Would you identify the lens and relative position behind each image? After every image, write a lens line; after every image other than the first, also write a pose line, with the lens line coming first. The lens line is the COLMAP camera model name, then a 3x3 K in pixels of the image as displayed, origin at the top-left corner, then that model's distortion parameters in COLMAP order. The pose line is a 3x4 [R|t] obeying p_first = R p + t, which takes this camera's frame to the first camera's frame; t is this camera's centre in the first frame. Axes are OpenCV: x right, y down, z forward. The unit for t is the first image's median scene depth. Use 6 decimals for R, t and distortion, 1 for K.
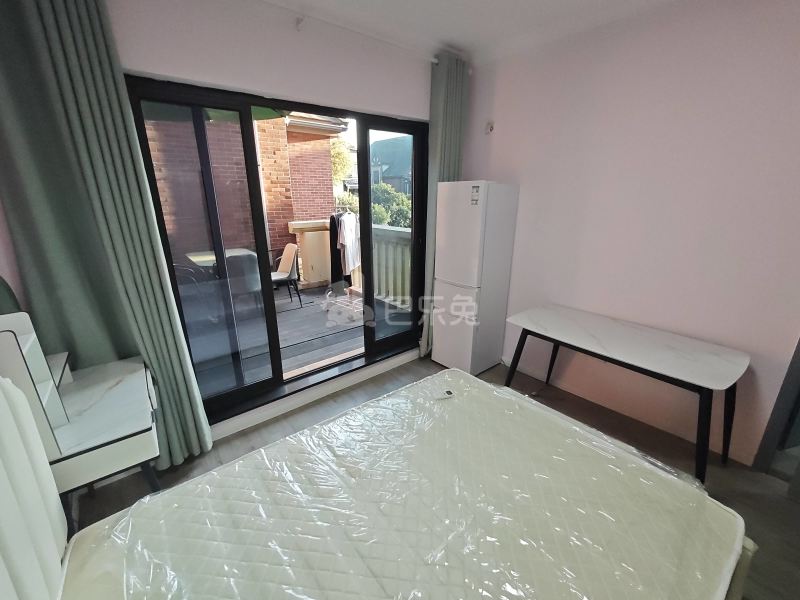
lens RADIAL K [[341.4, 0, 400.0], [0, 341.4, 300.0], [0, 0, 1]] dist [0.013753, 0.000023]
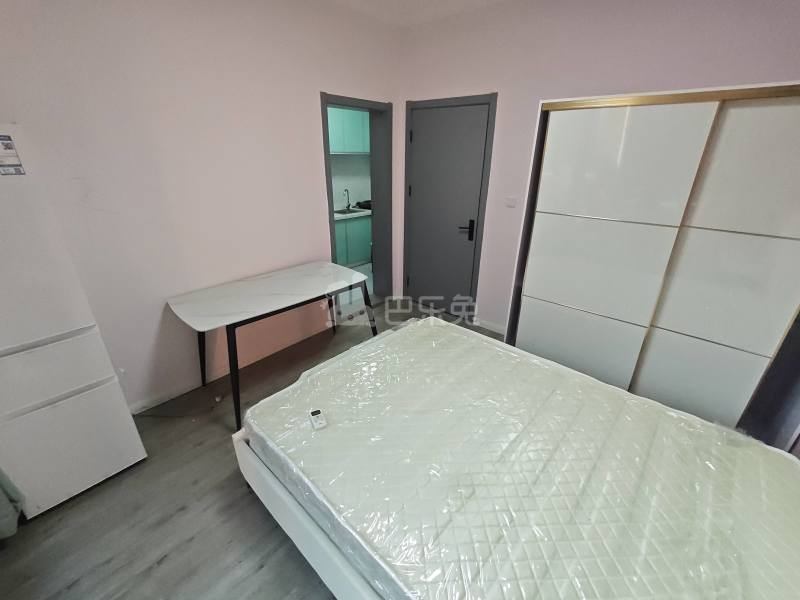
lens RADIAL K [[344.8, 0, 401.8], [0, 344.8, 298.7], [0, 0, 1]] dist [-0.000354, -0.000123]
pose [[-0.158968, -0.384955, 0.909142, -0.424997], [0.287353, 0.862944, 0.415639, -0.193277], [-0.944541, 0.327318, -0.026563, 0.616375]]
